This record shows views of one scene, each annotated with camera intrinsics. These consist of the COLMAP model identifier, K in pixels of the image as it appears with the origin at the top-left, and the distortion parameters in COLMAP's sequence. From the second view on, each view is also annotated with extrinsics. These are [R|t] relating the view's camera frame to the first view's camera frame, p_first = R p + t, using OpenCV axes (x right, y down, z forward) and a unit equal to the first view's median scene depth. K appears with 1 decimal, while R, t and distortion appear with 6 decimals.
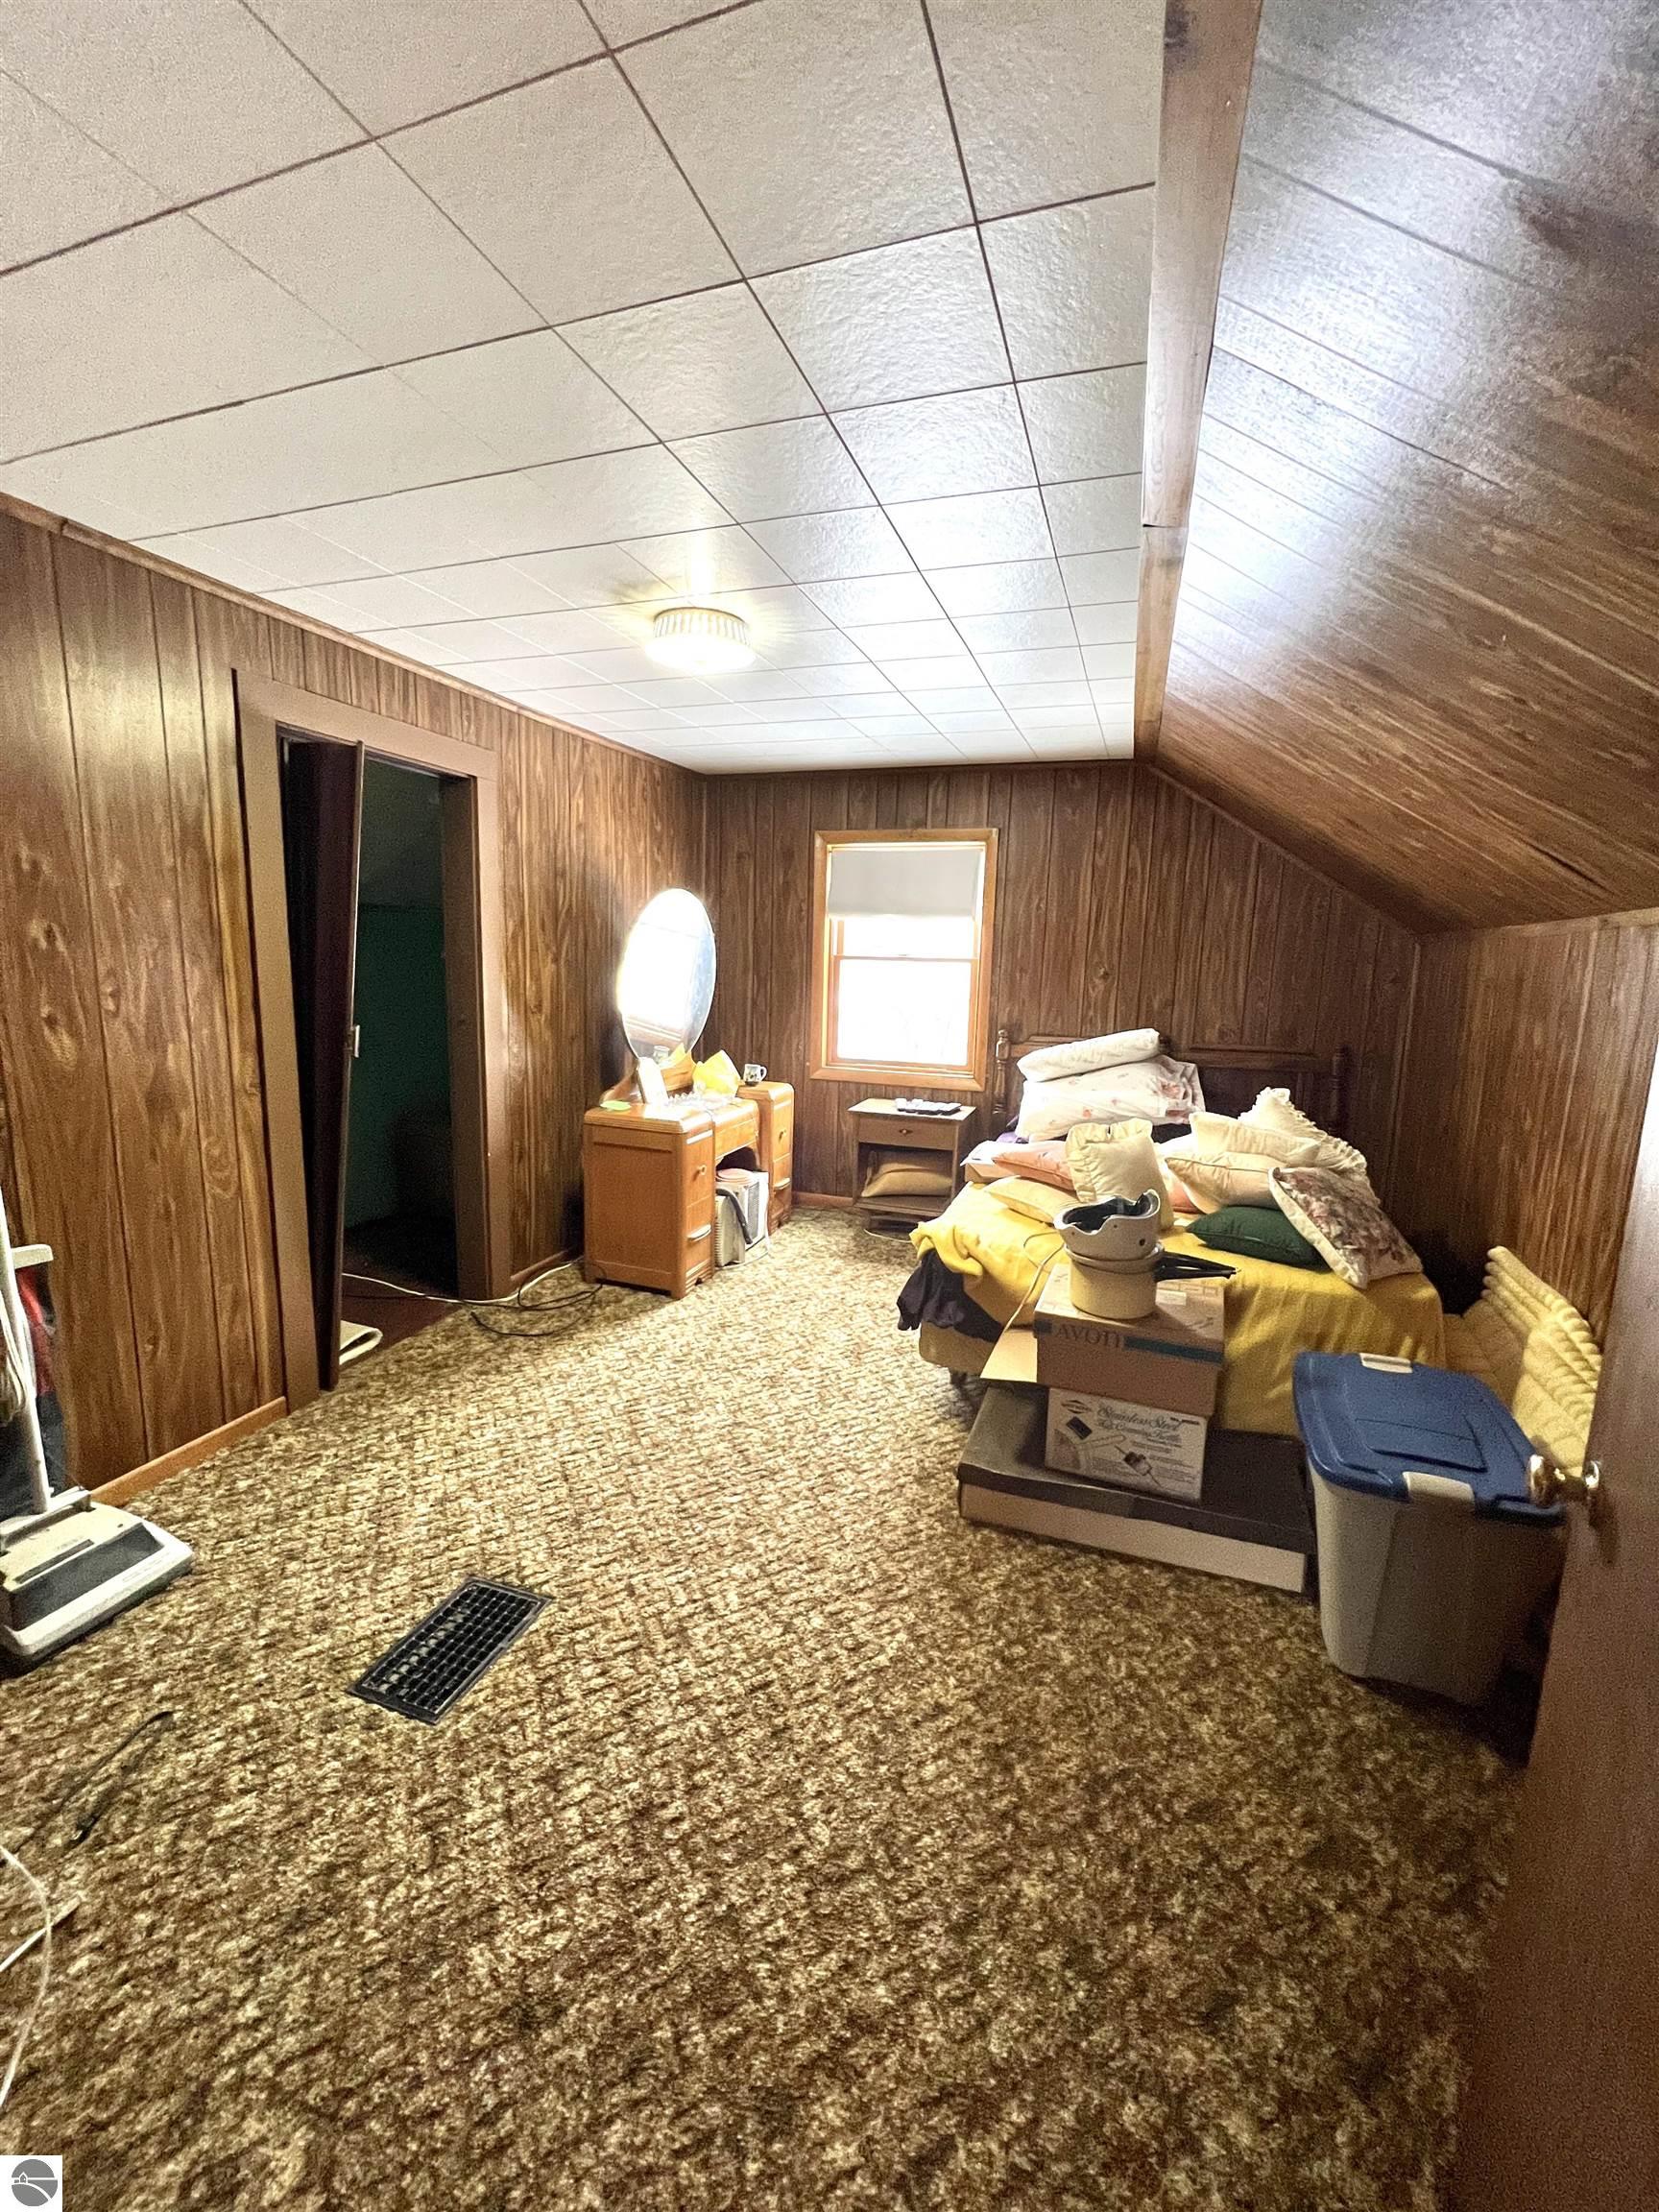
lens RADIAL K [[886.0, 0, 834.1], [0, 886.0, 1099.5], [0, 0, 1]] dist [-0.001107, 0.000595]
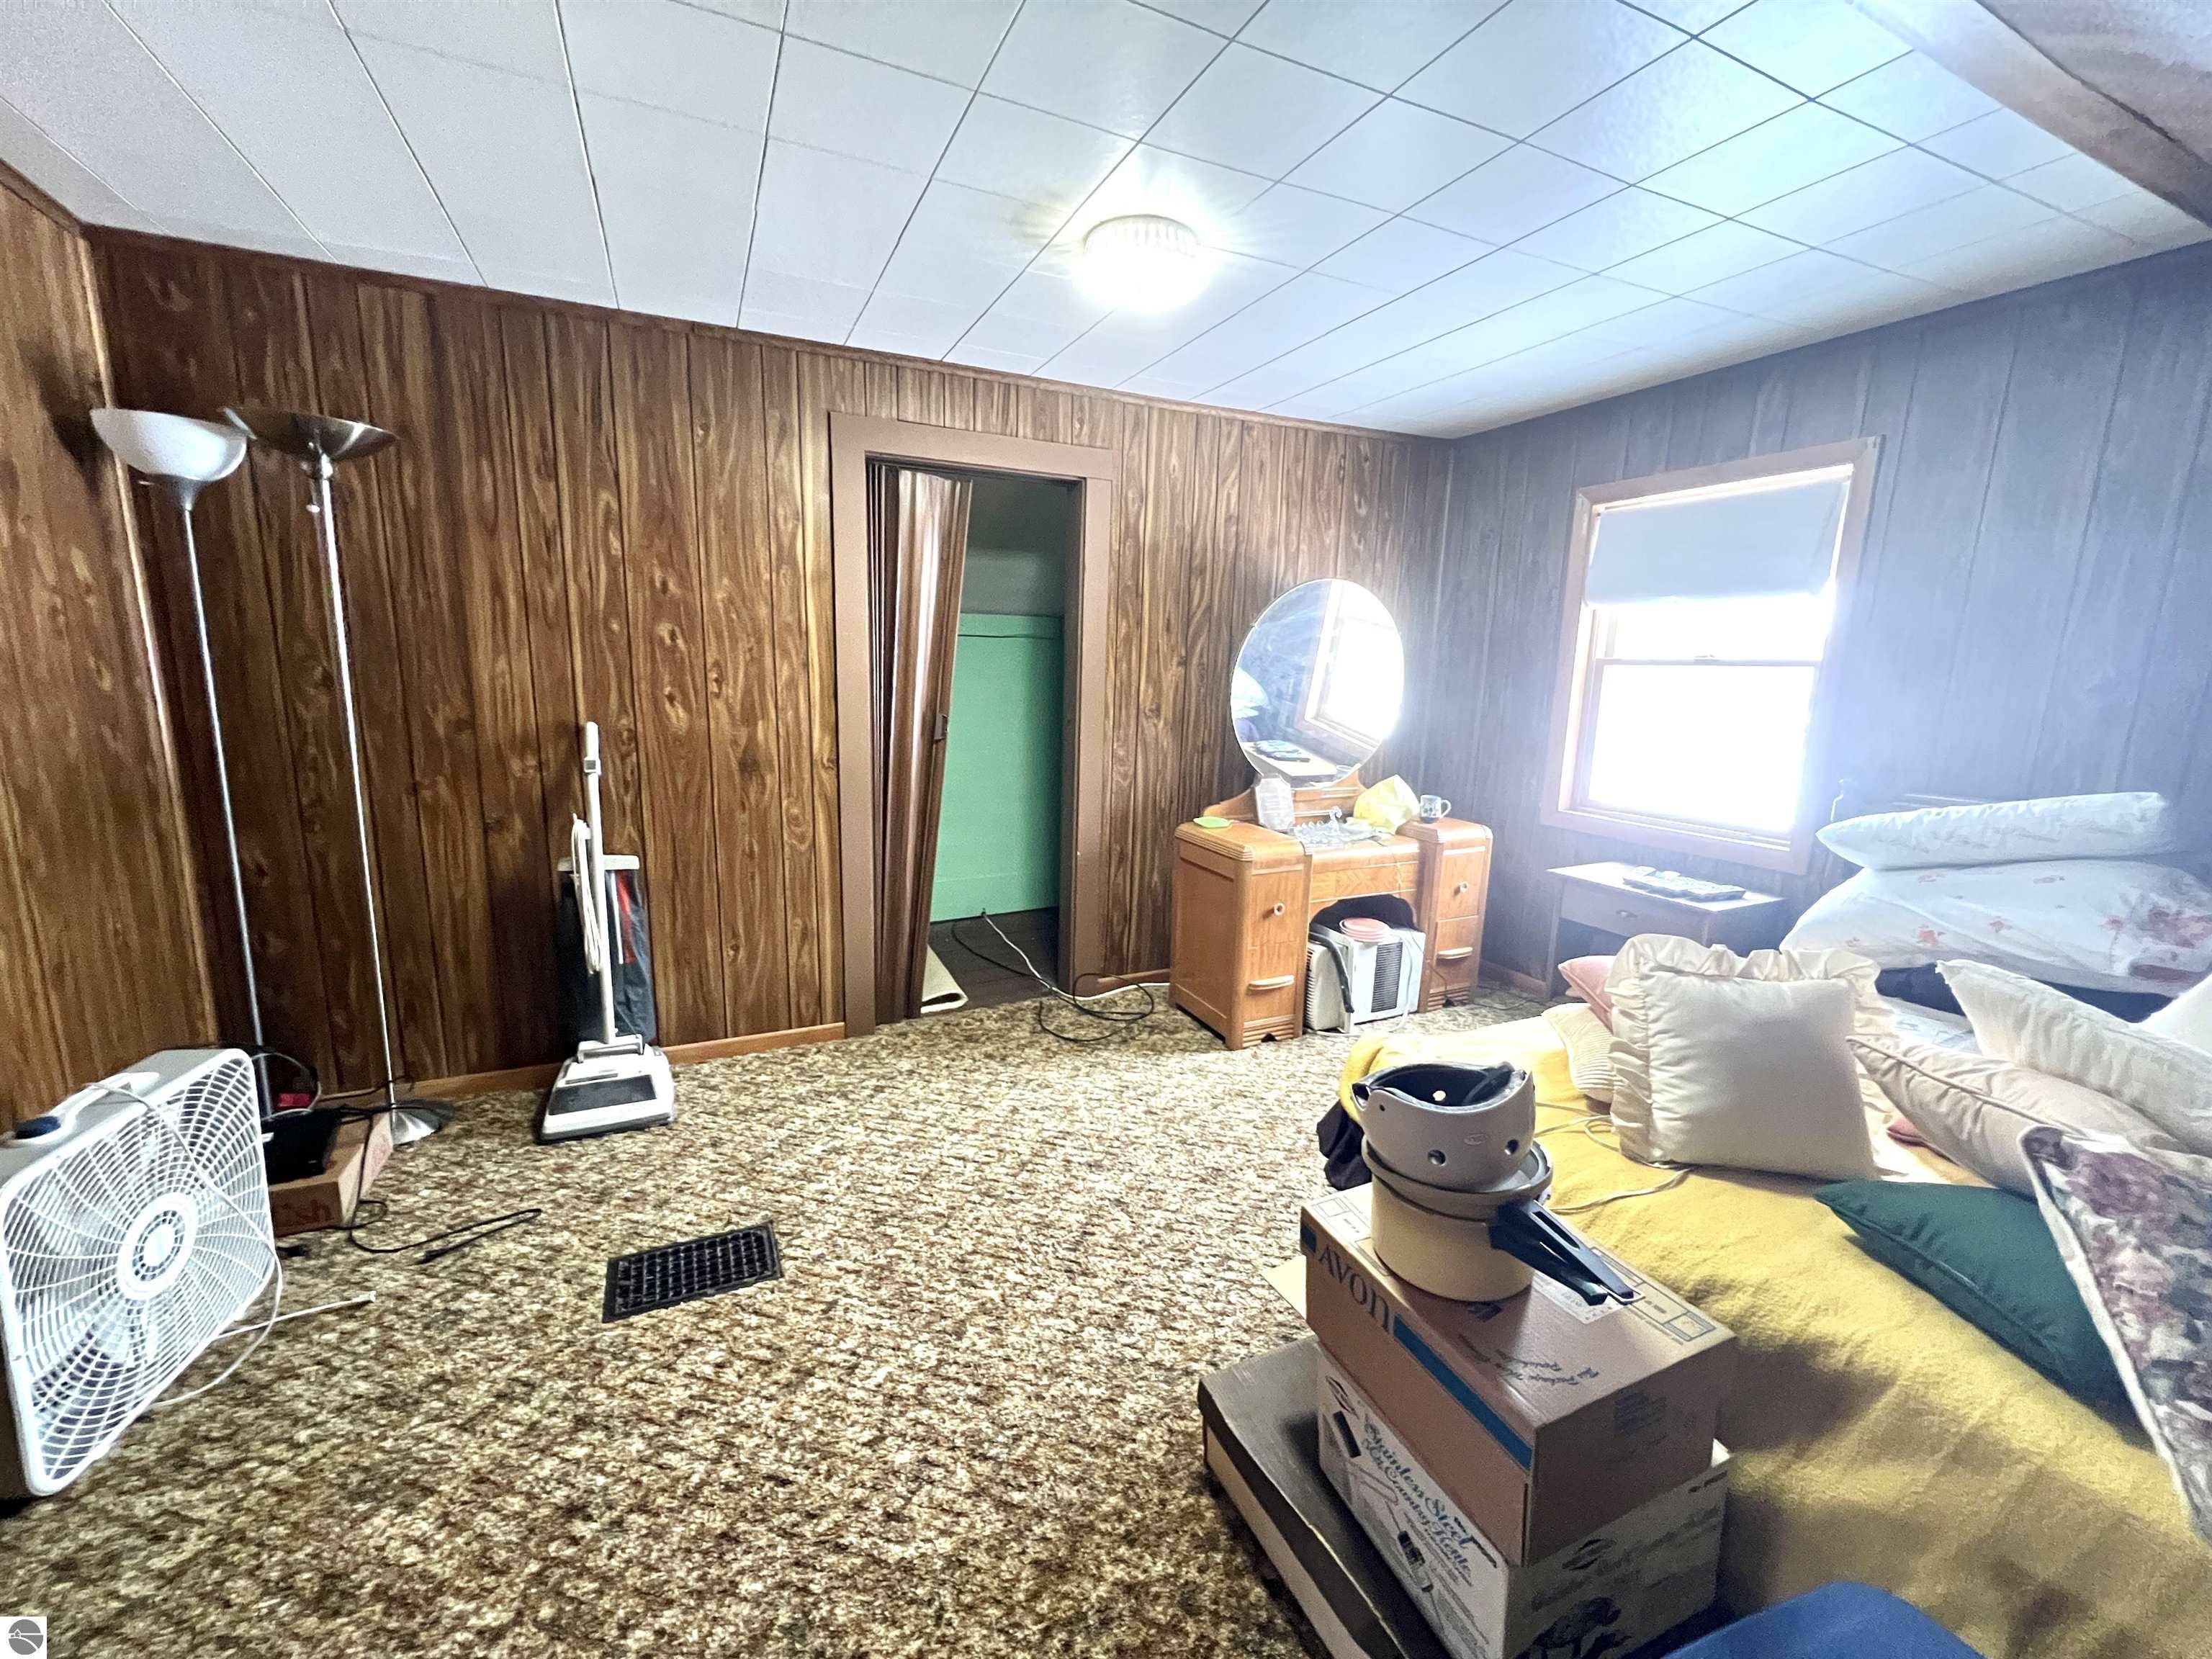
lens RADIAL K [[886.0, 0, 1105.0], [0, 886.0, 827.4], [0, 0, 1]] dist [-0.001107, 0.000595]
pose [[0.702976, 0.116830, -0.701552, 0.418295], [-0.116835, 0.991985, 0.048123, -0.024746], [0.701551, 0.048136, 0.710992, 0.366844]]
